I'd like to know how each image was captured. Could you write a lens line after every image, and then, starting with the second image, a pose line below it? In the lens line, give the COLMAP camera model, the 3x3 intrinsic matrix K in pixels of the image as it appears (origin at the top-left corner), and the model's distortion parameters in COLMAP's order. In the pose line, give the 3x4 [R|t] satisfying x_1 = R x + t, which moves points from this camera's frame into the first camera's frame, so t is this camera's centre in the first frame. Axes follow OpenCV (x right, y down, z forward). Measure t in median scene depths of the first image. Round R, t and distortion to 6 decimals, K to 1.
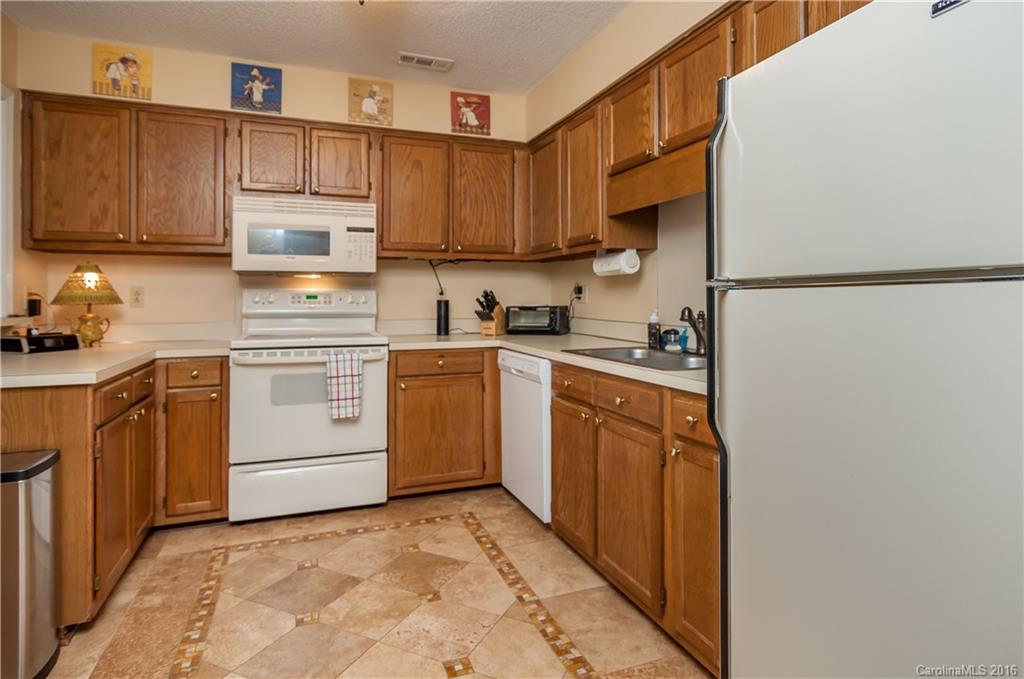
lens RADIAL K [[550.7, 0, 481.6], [0, 550.7, 299.4], [0, 0, 1]] dist [-0.004022, 0.001126]
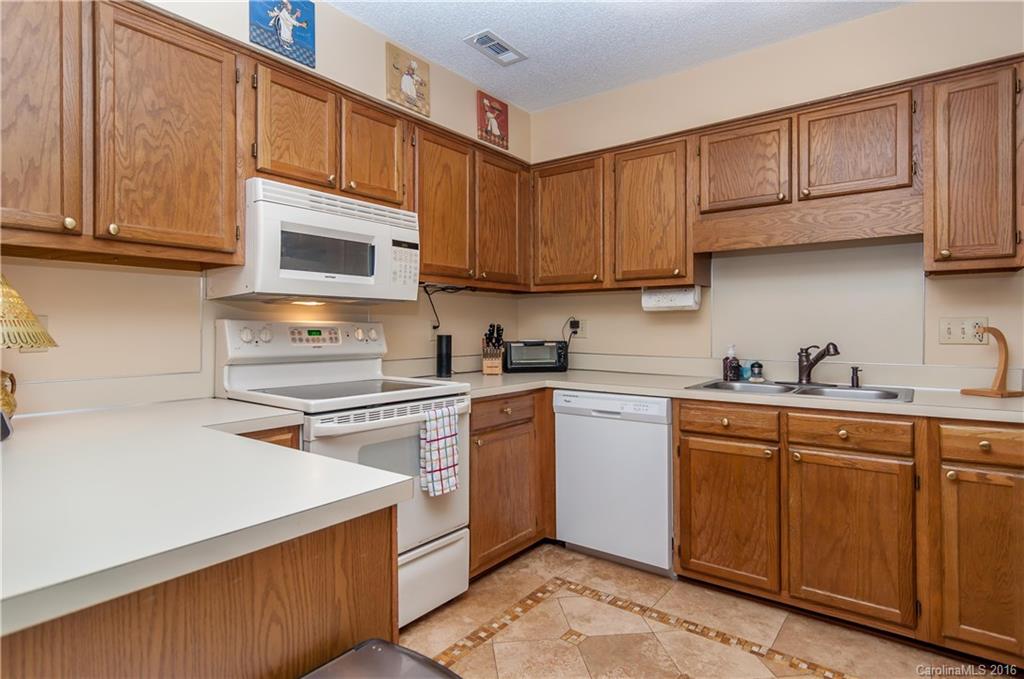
lens RADIAL K [[550.7, 0, 509.1], [0, 550.7, 332.8], [0, 0, 1]] dist [-0.004022, 0.001126]
pose [[0.848639, -0.002284, 0.528968, -0.518344], [0.000185, 0.999992, 0.004020, -0.007148], [-0.528973, -0.003313, 0.848632, 0.279901]]
